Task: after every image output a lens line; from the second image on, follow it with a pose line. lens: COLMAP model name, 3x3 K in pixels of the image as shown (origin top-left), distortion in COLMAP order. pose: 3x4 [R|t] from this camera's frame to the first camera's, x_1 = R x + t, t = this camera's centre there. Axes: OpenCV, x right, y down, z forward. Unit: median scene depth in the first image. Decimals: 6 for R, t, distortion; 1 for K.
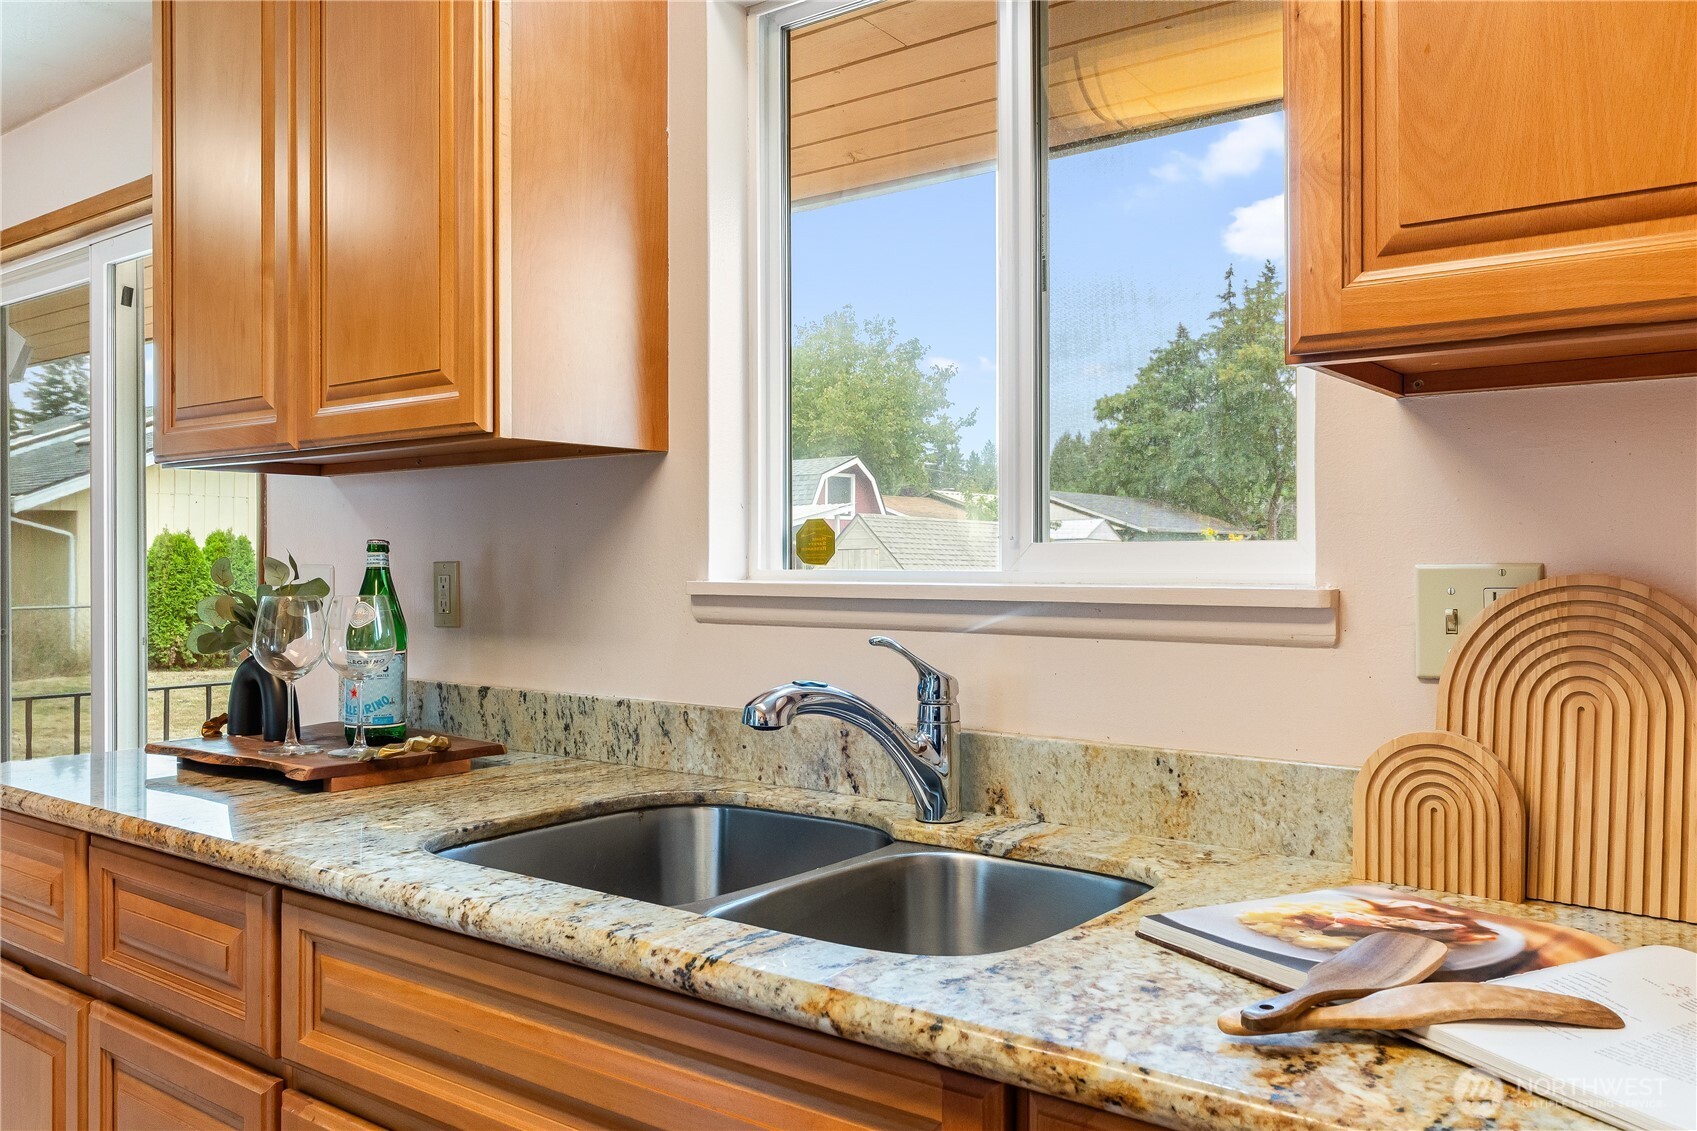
lens RADIAL K [[1295.8, 0, 848.5], [0, 1295.8, 565.5], [0, 0, 1]] dist [-0.001247, -0.000449]
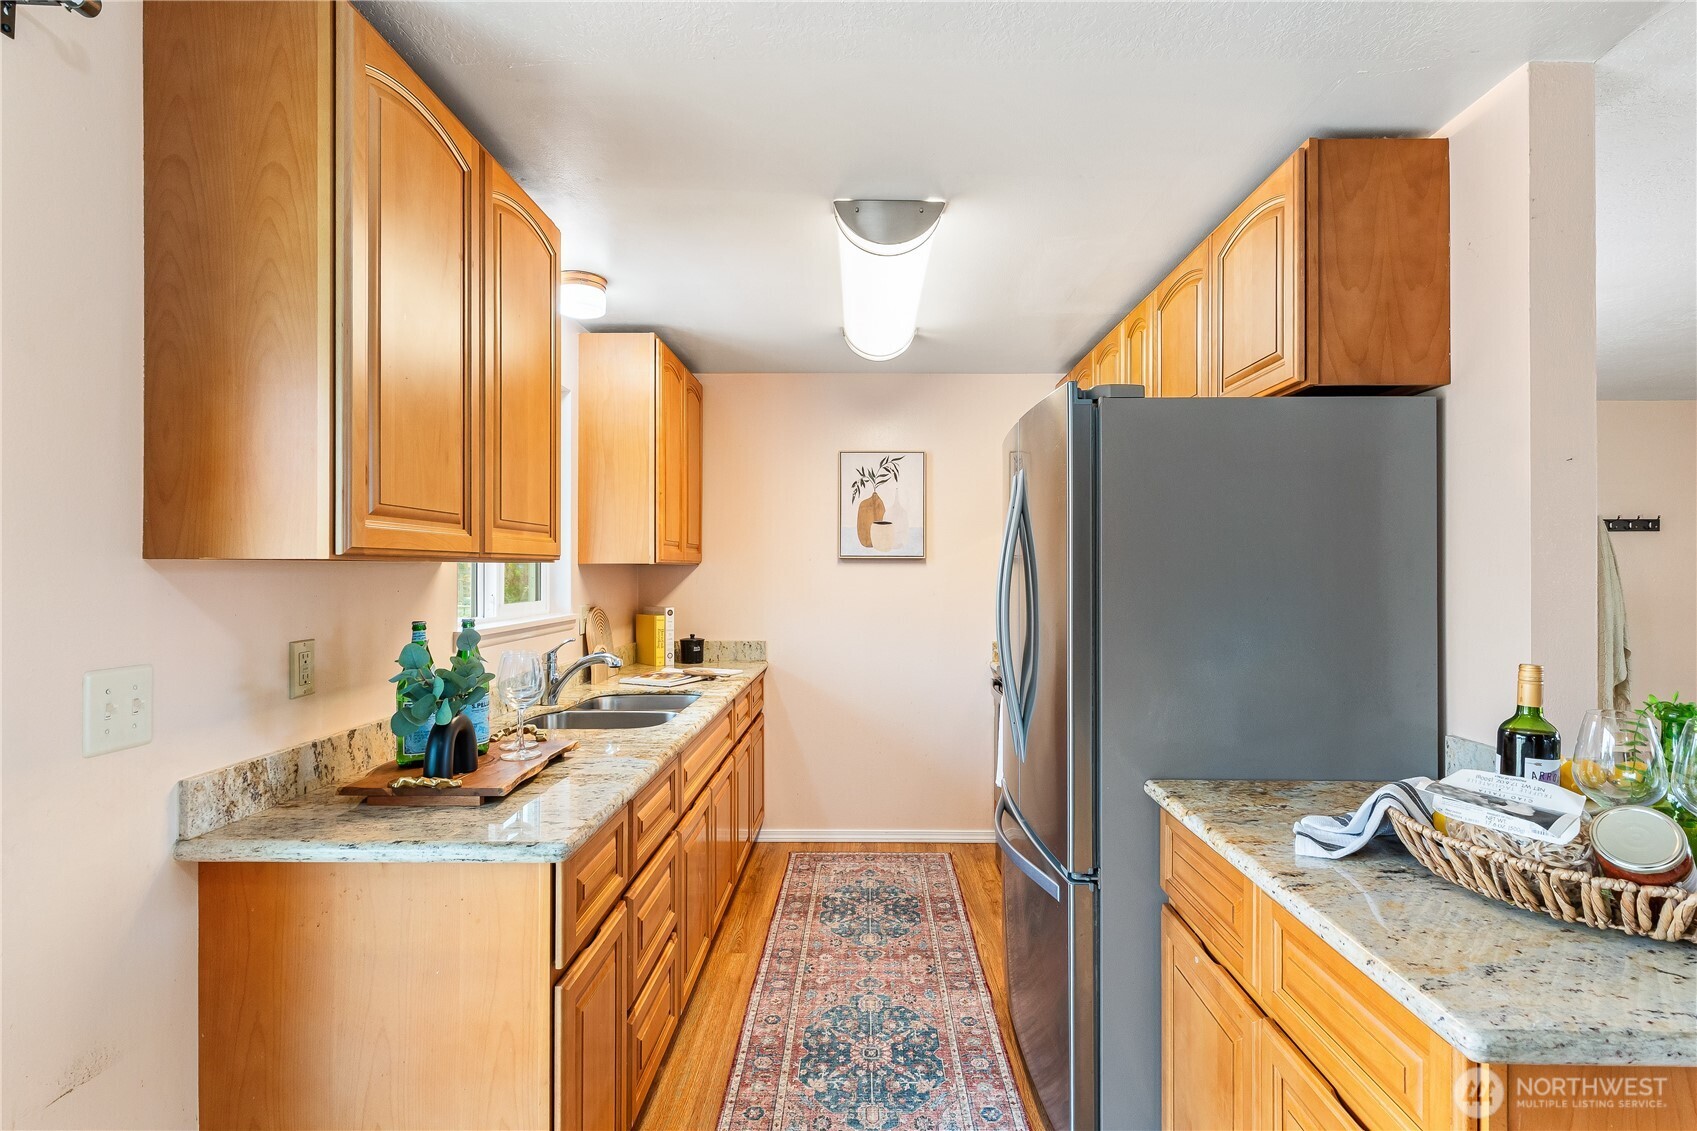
lens RADIAL K [[817.3, 0, 848.5], [0, 817.3, 565.5], [0, 0, 1]] dist [0.002539, 0.000736]
pose [[-0.581419, 0.004029, 0.813594, -1.238223], [0.003584, 0.999991, -0.002391, -0.069270], [-0.813596, 0.001526, -0.581429, 1.061423]]
